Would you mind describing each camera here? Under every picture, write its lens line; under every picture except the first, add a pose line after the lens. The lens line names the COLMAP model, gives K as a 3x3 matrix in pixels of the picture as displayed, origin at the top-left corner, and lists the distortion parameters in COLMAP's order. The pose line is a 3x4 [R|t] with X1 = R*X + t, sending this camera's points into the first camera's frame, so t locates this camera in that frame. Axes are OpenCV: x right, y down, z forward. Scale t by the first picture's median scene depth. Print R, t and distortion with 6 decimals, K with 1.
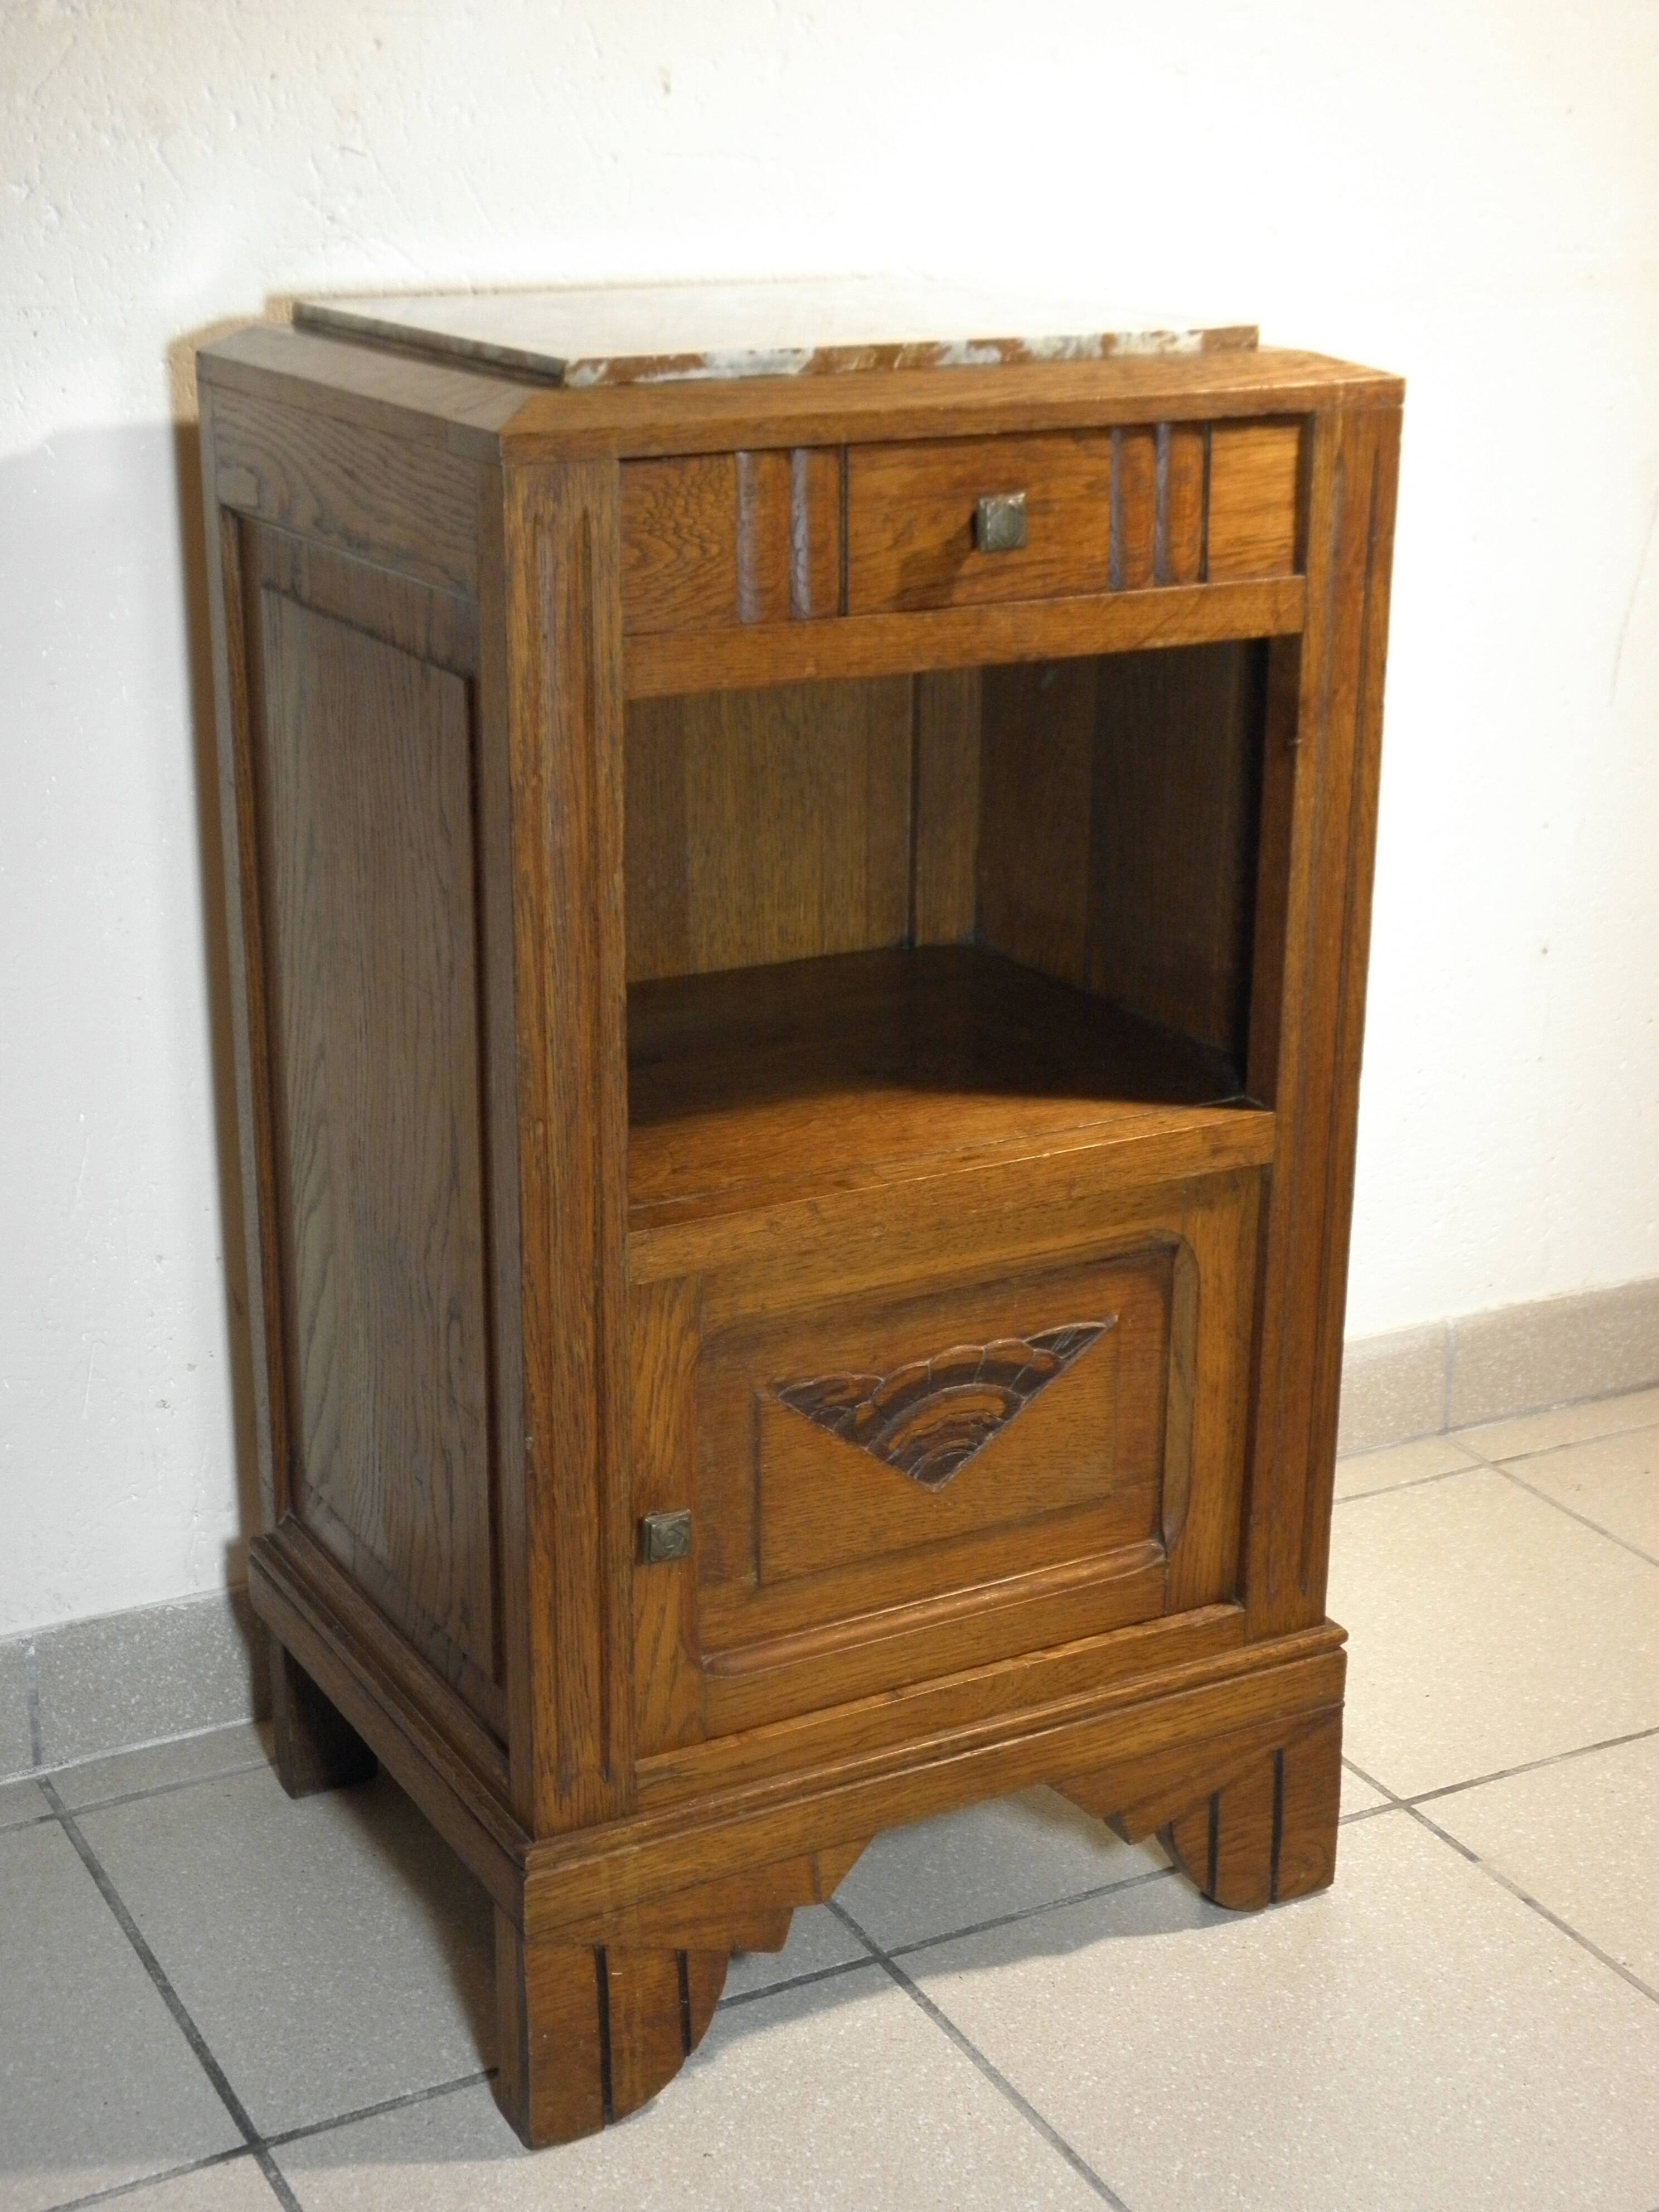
lens RADIAL K [[3227.2, 0, 829.5], [0, 3227.2, 1106.0], [0, 0, 1]] dist [0.035244, 0.332609]
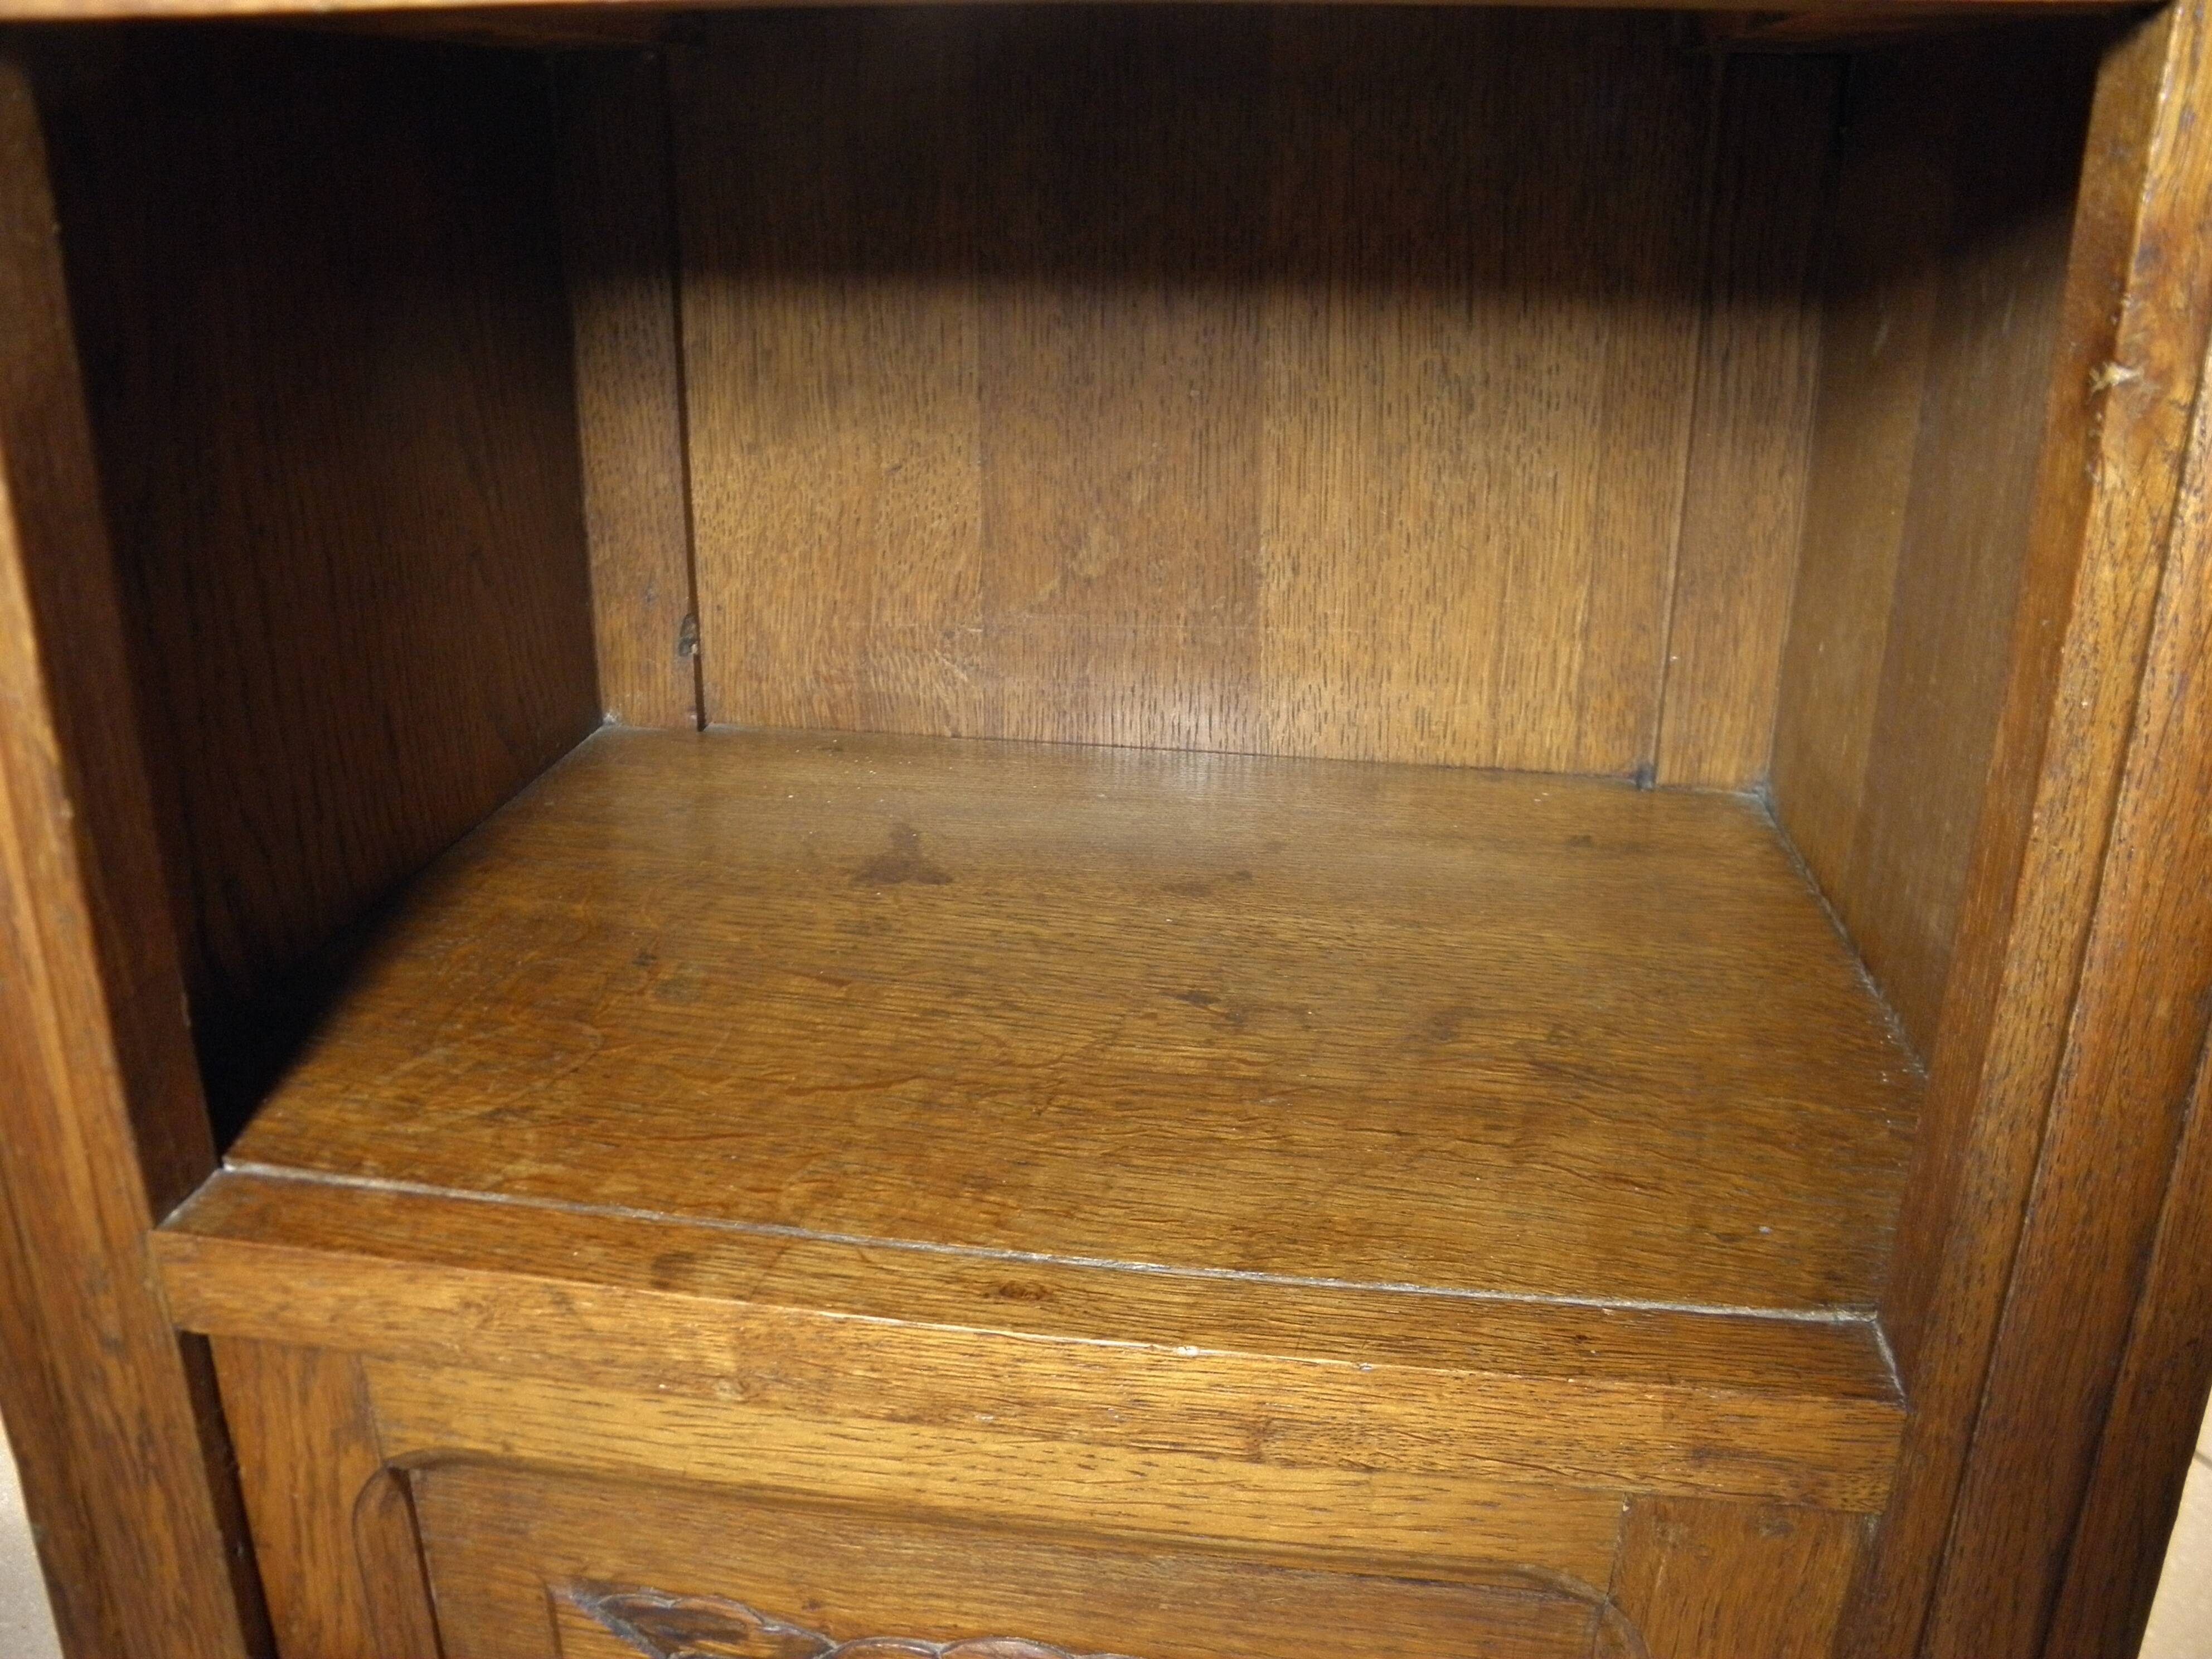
lens RADIAL K [[1853.7, 0, 1083.7], [0, 1853.7, 791.9], [0, 0, 1]] dist [-0.191343, 0.165568]
pose [[0.788705, 0.205887, -0.579271, 0.173662], [-0.194033, 0.977458, 0.083227, -0.068358], [0.583349, 0.046756, 0.810875, 0.807336]]
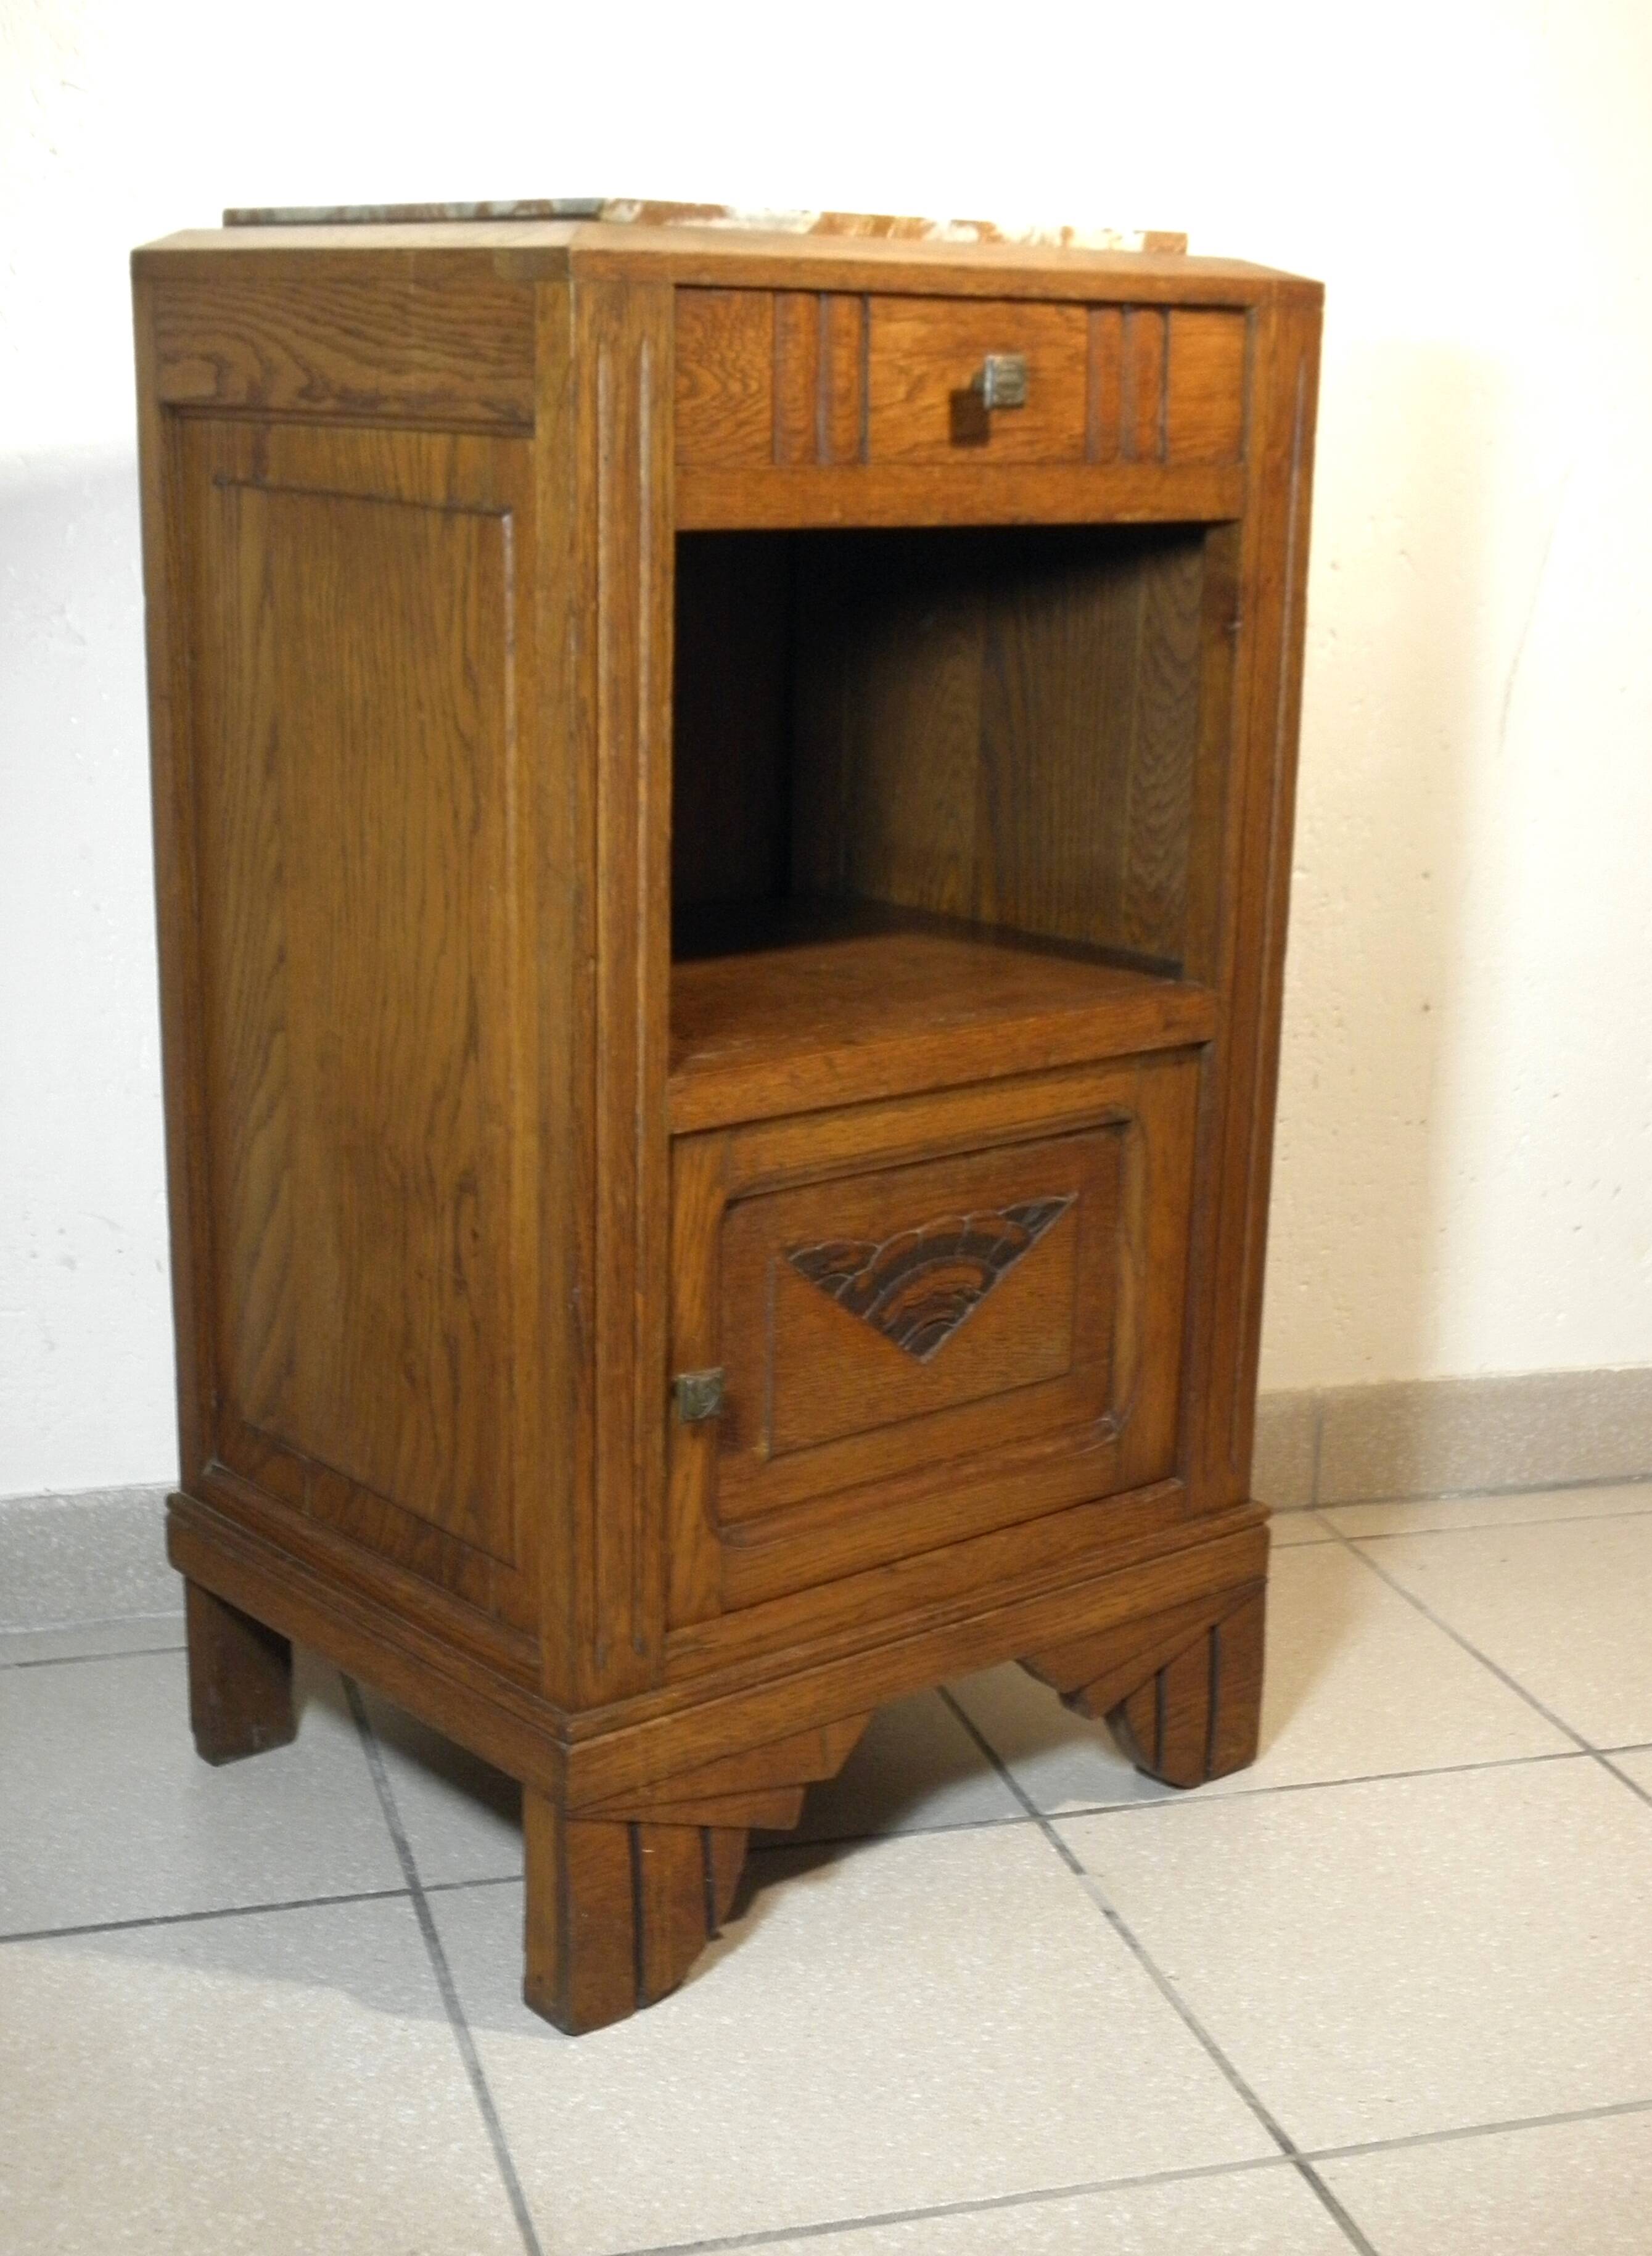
lens RADIAL K [[3095.9, 0, 893.6], [0, 3095.9, 1202.0], [0, 0, 1]] dist [-0.004683, 0.078506]
pose [[0.978331, -0.037053, 0.203703, -0.178274], [0.047739, 0.997715, -0.047799, 0.118153], [-0.201467, 0.056488, 0.977865, 0.045646]]
